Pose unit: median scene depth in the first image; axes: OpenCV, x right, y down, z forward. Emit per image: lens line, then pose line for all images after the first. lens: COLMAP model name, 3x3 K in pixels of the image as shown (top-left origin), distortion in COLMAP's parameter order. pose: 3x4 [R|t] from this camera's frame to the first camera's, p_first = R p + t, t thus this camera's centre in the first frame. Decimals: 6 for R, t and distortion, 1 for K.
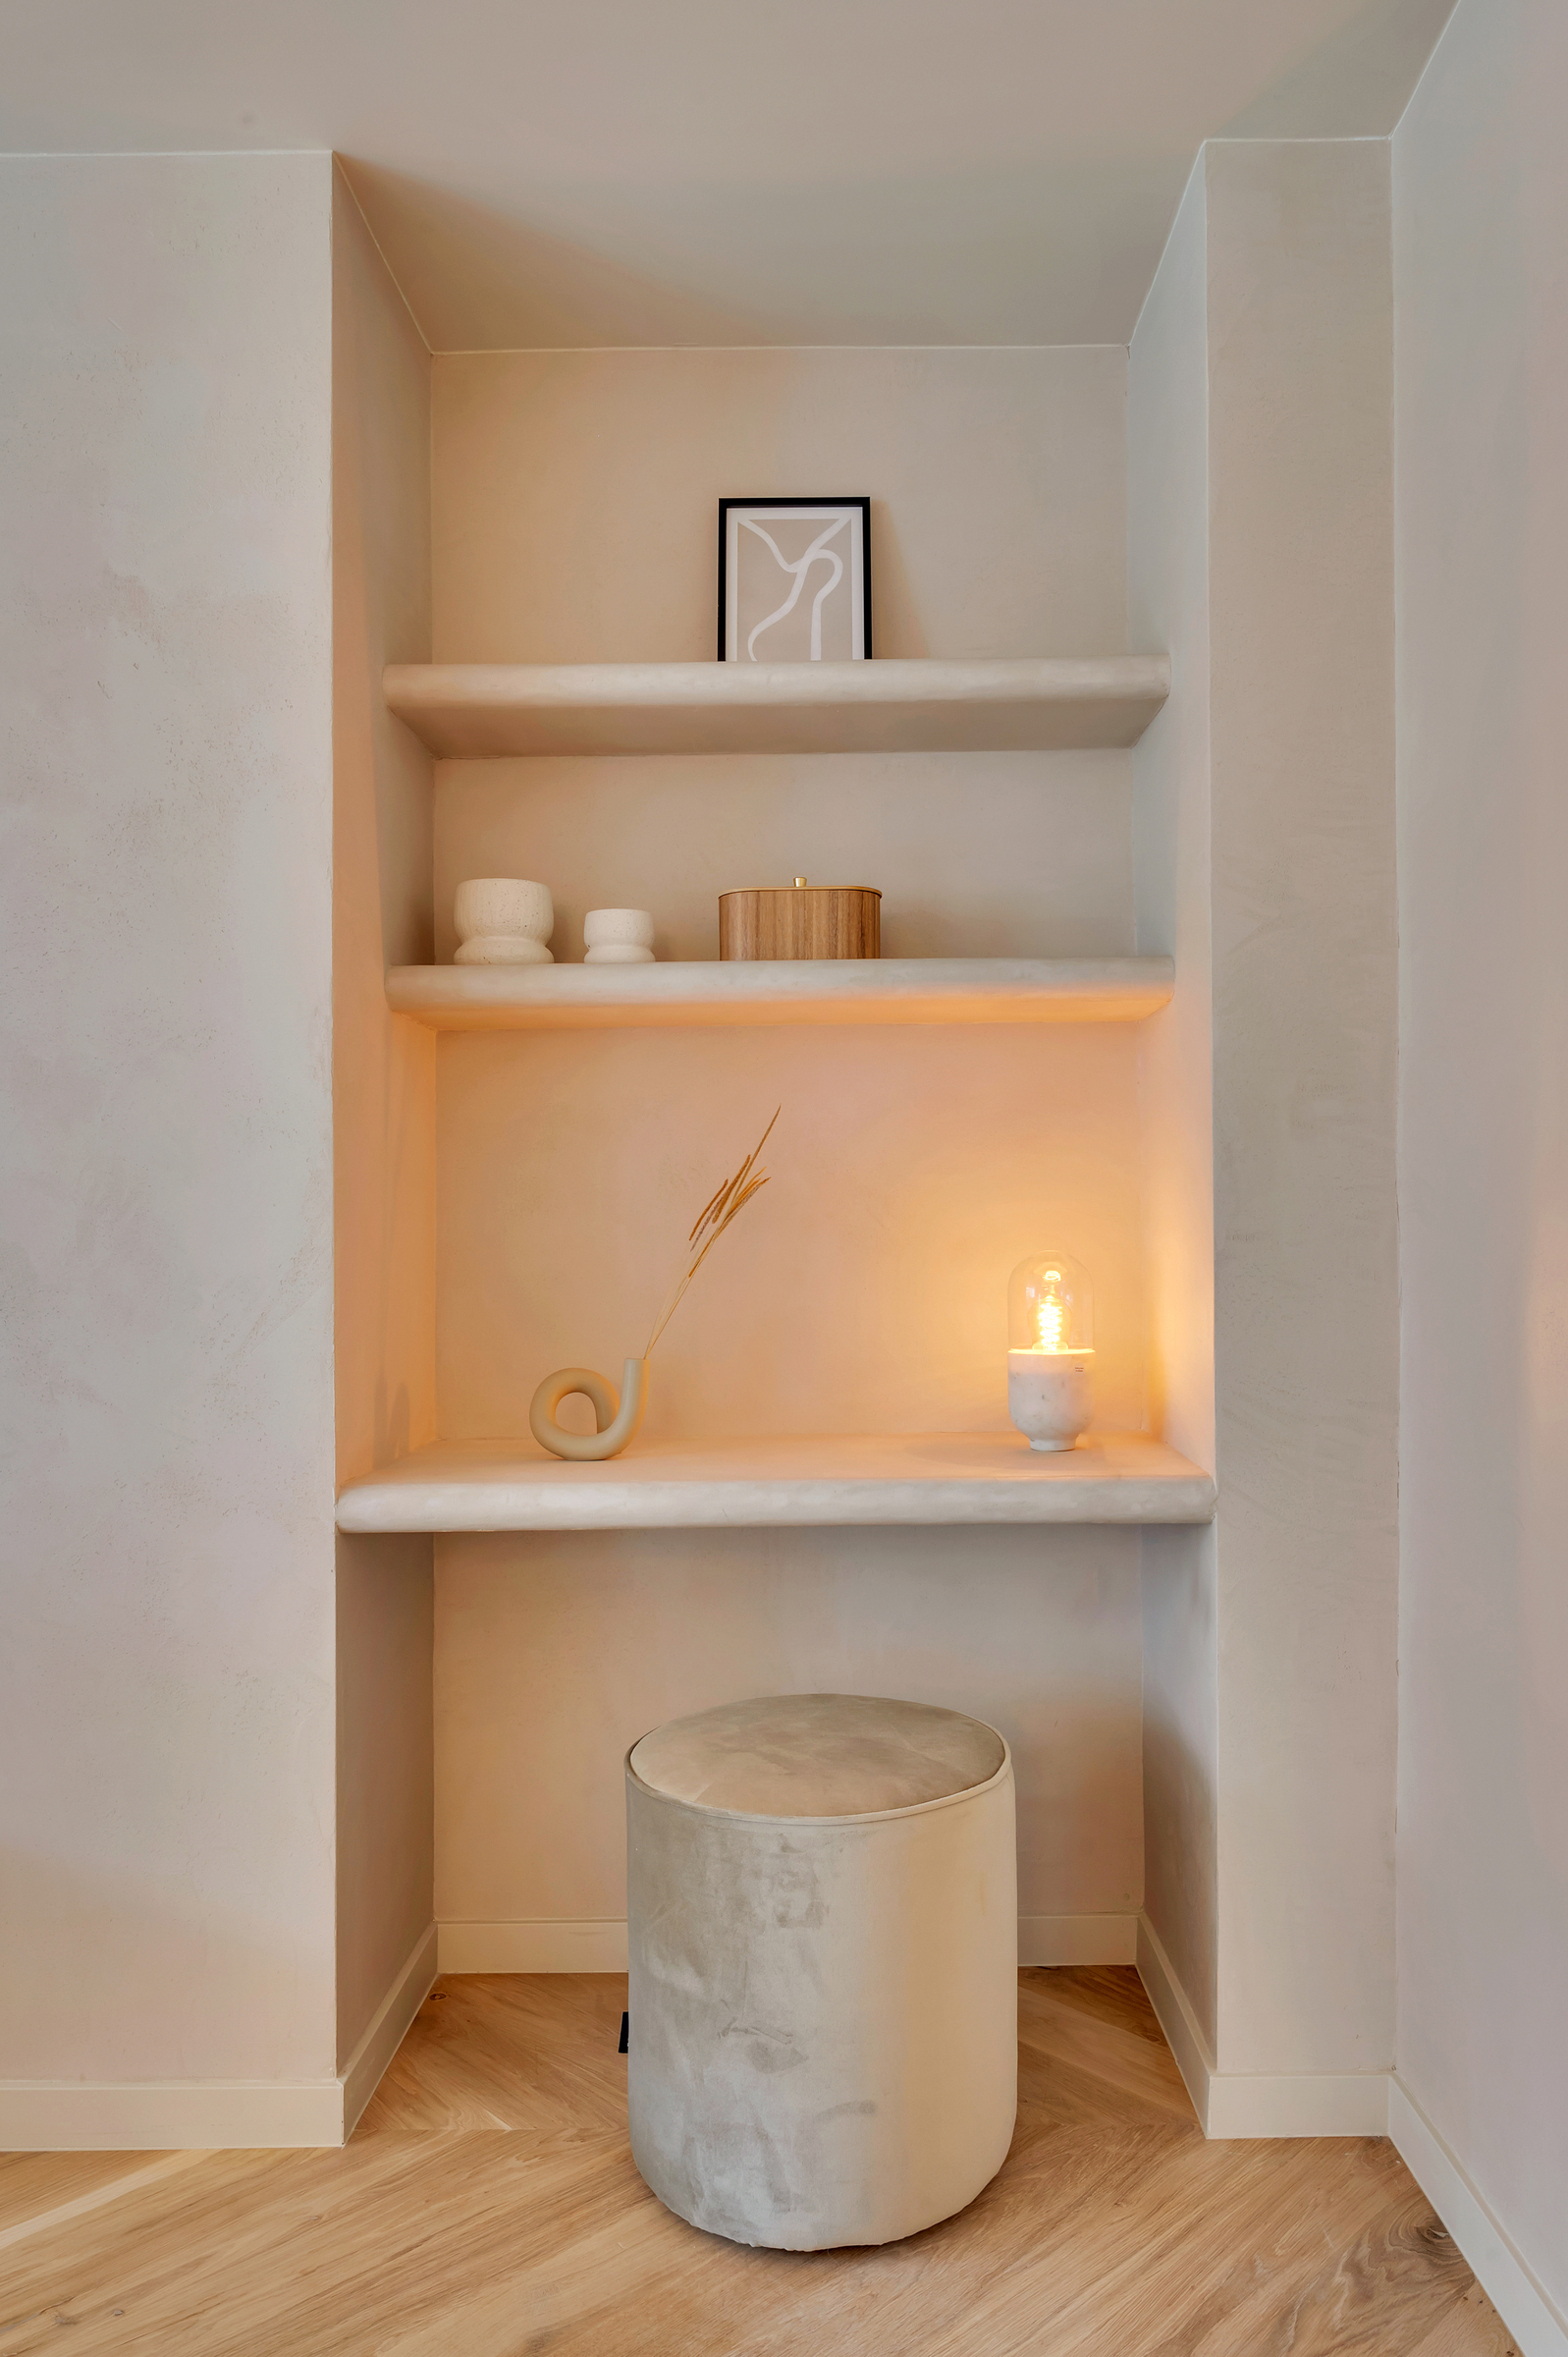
lens RADIAL K [[1594.7, 0, 790.7], [0, 1594.7, 1221.1], [0, 0, 1]] dist [0.000273, 0.000374]
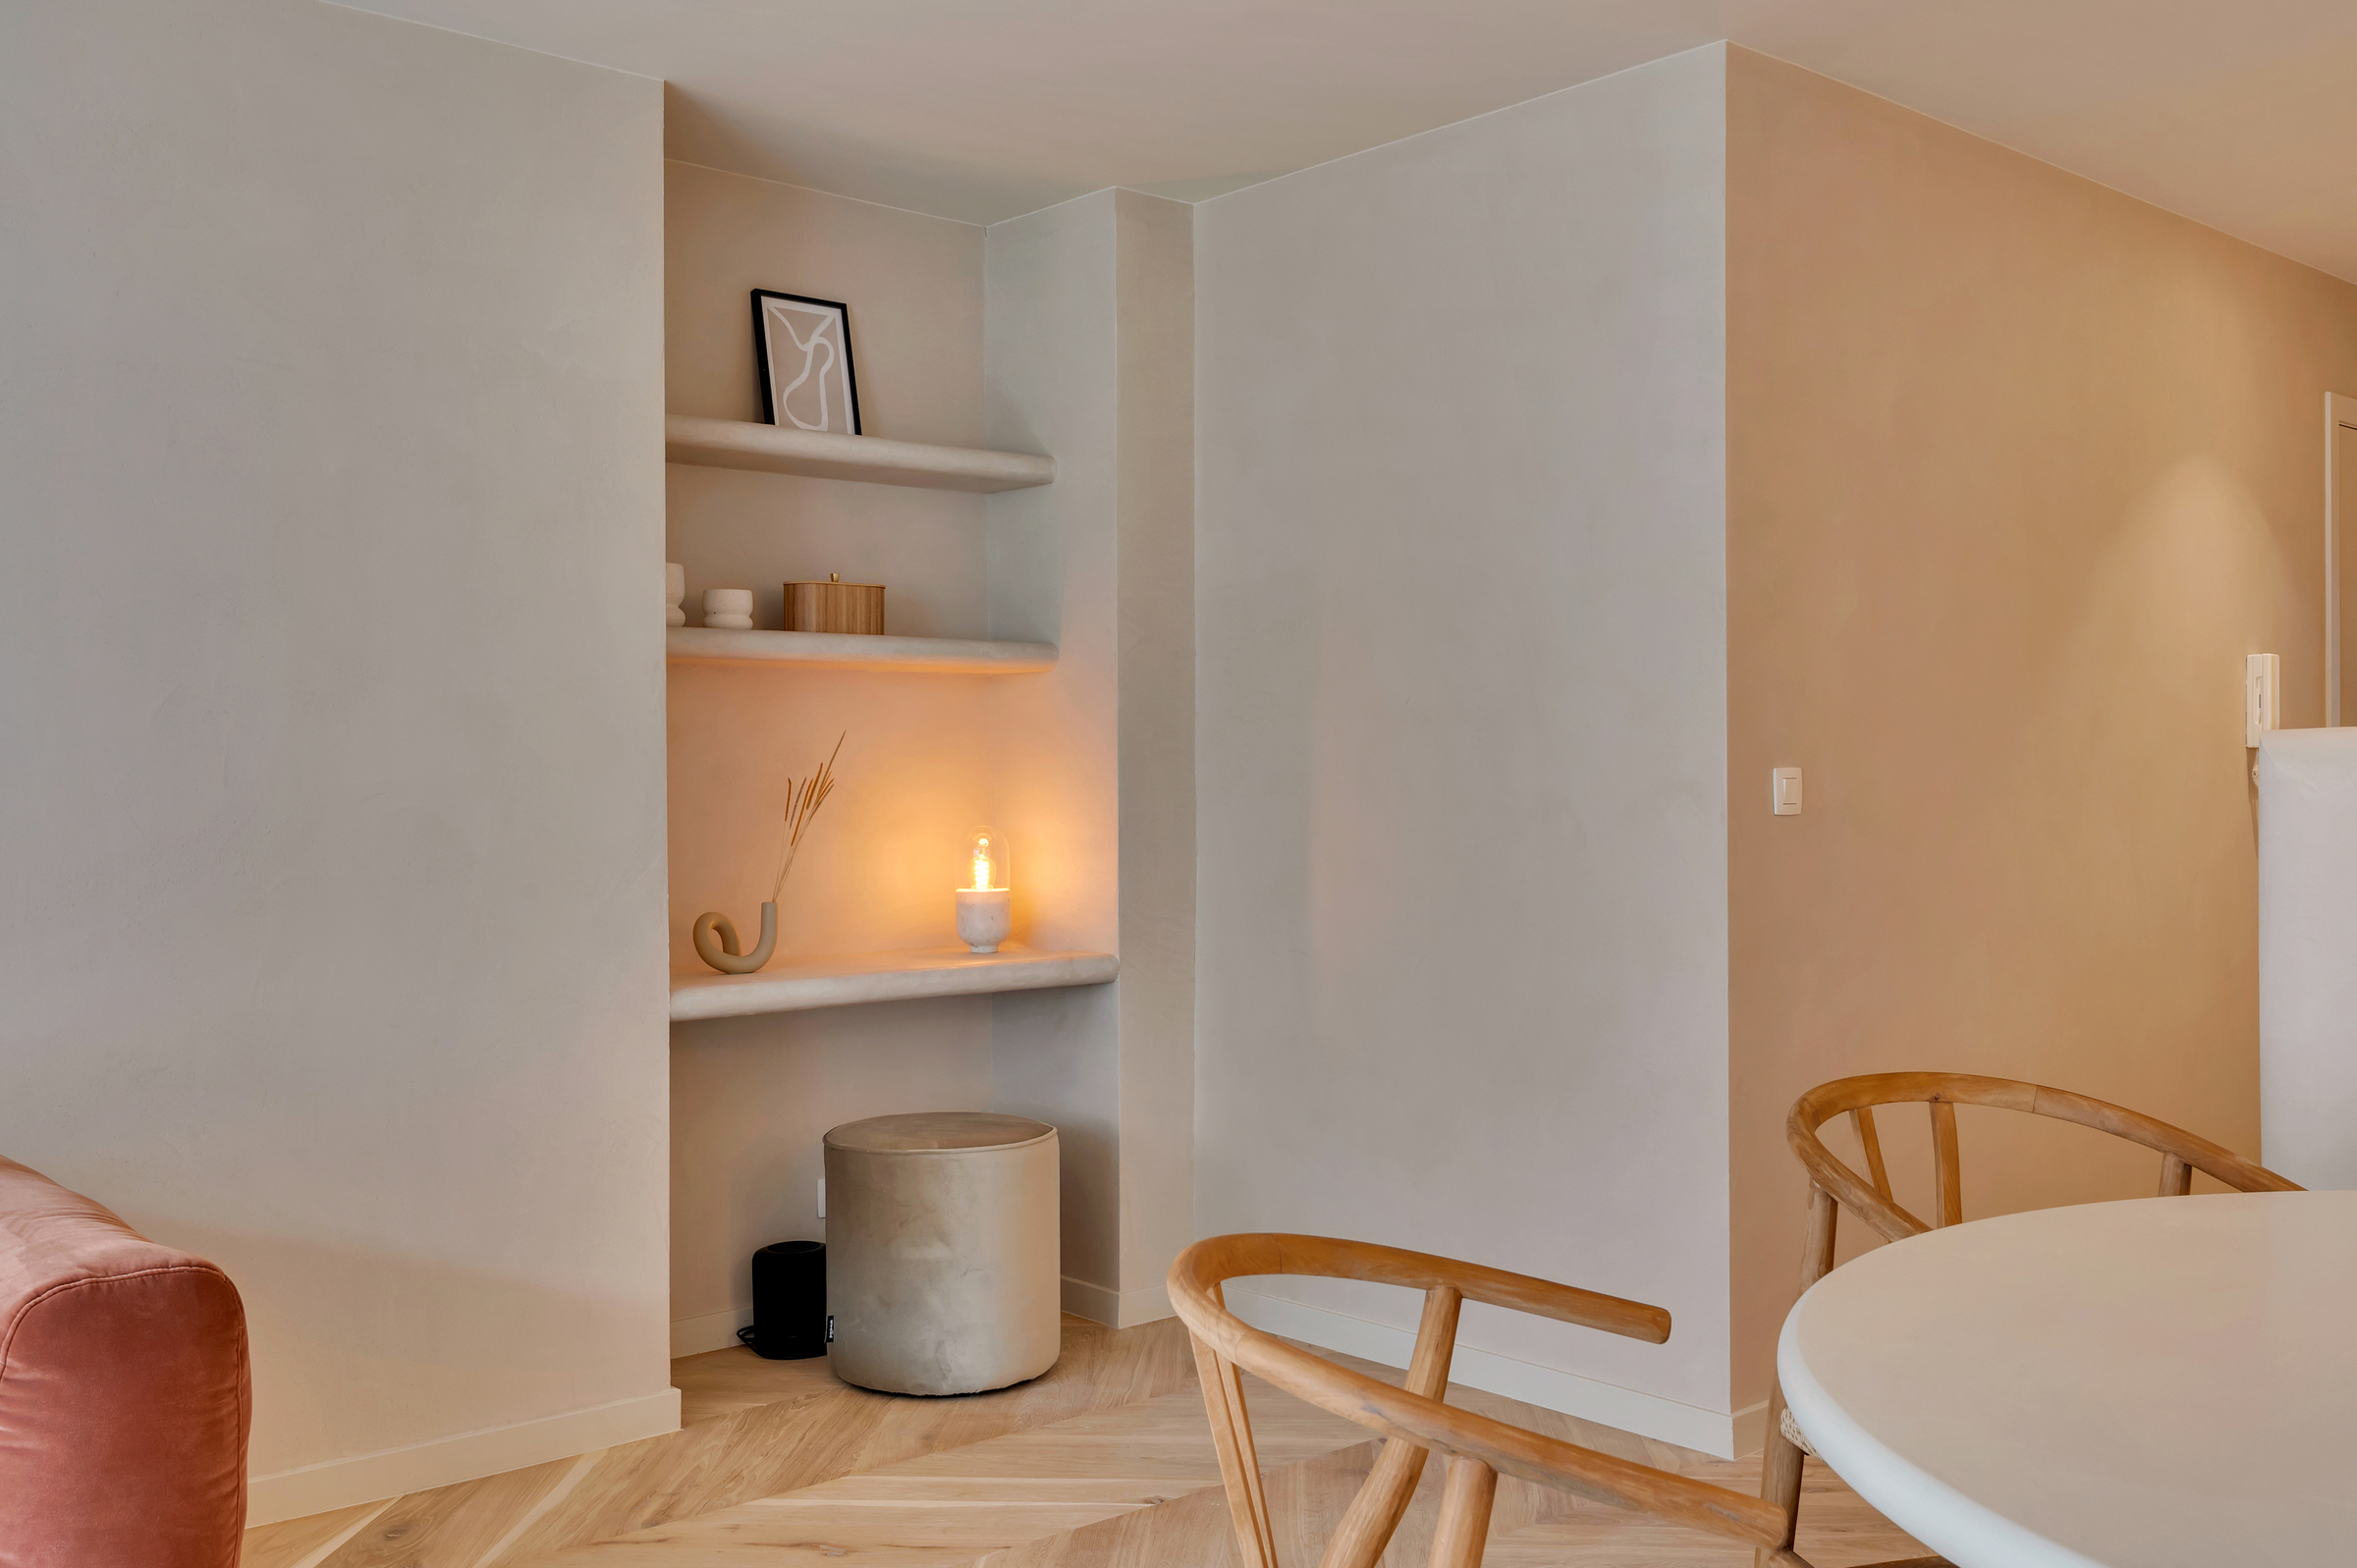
lens RADIAL K [[2147.6, 0, 1178.7], [0, 2147.6, 814.2], [0, 0, 1]] dist [0.001991, 0.001094]
pose [[0.737584, -0.004963, 0.675237, -1.132104], [-0.002562, 0.999945, 0.010148, -0.015333], [-0.675251, -0.009215, 0.737531, -0.692167]]
